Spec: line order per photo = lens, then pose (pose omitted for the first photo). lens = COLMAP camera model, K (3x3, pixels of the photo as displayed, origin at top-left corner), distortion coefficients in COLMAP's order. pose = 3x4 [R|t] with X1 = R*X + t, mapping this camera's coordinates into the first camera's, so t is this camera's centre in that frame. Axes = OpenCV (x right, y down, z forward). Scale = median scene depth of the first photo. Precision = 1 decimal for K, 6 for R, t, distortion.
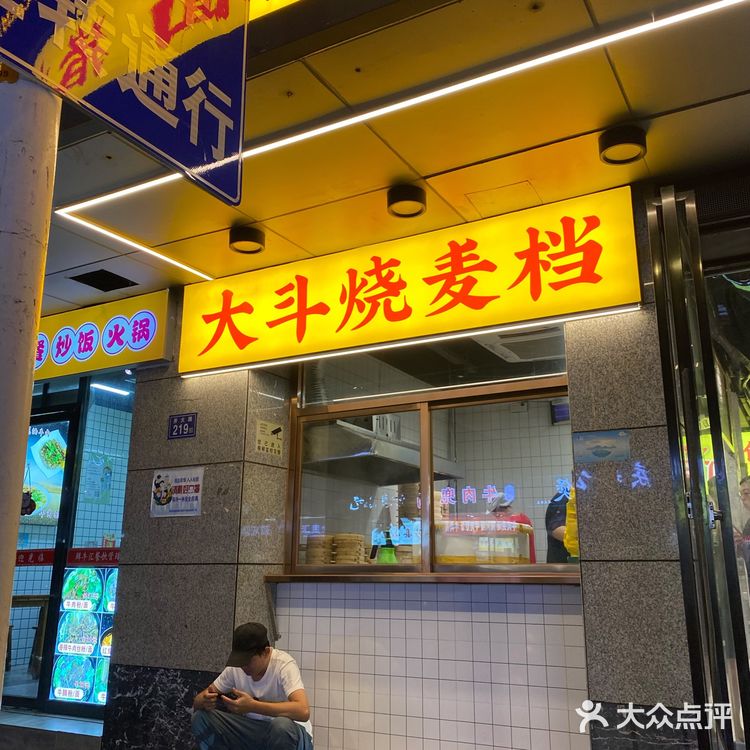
lens RADIAL K [[775.9, 0, 375.0], [0, 775.9, 375.0], [0, 0, 1]] dist [0.191411, -0.501069]
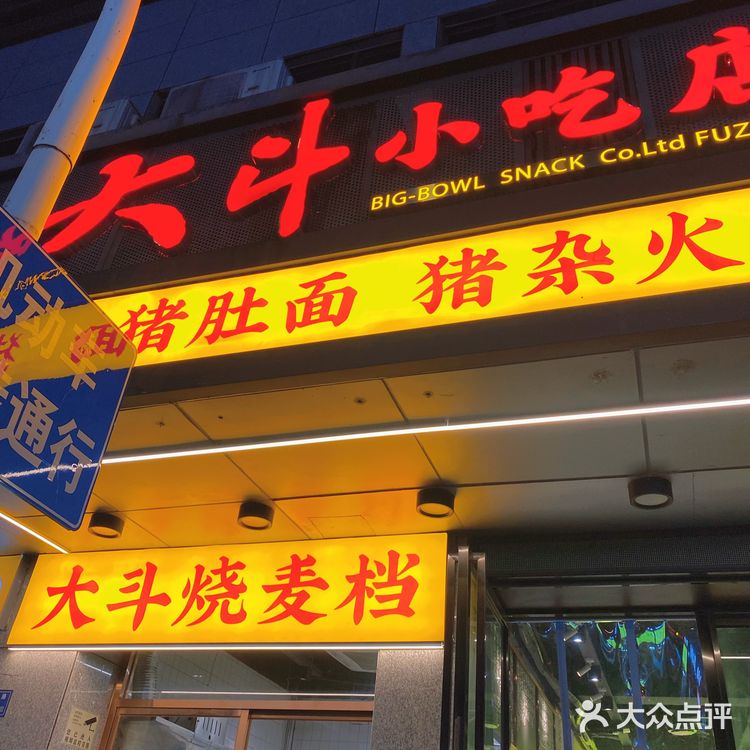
lens RADIAL K [[772.8, 0, 375.3], [0, 772.8, 360.1], [0, 0, 1]] dist [0.062465, -0.118915]
pose [[0.979754, 0.173289, 0.100260, 0.051823], [-0.125905, 0.922688, -0.364411, -0.039198], [-0.155657, 0.344410, 0.925825, -0.123438]]
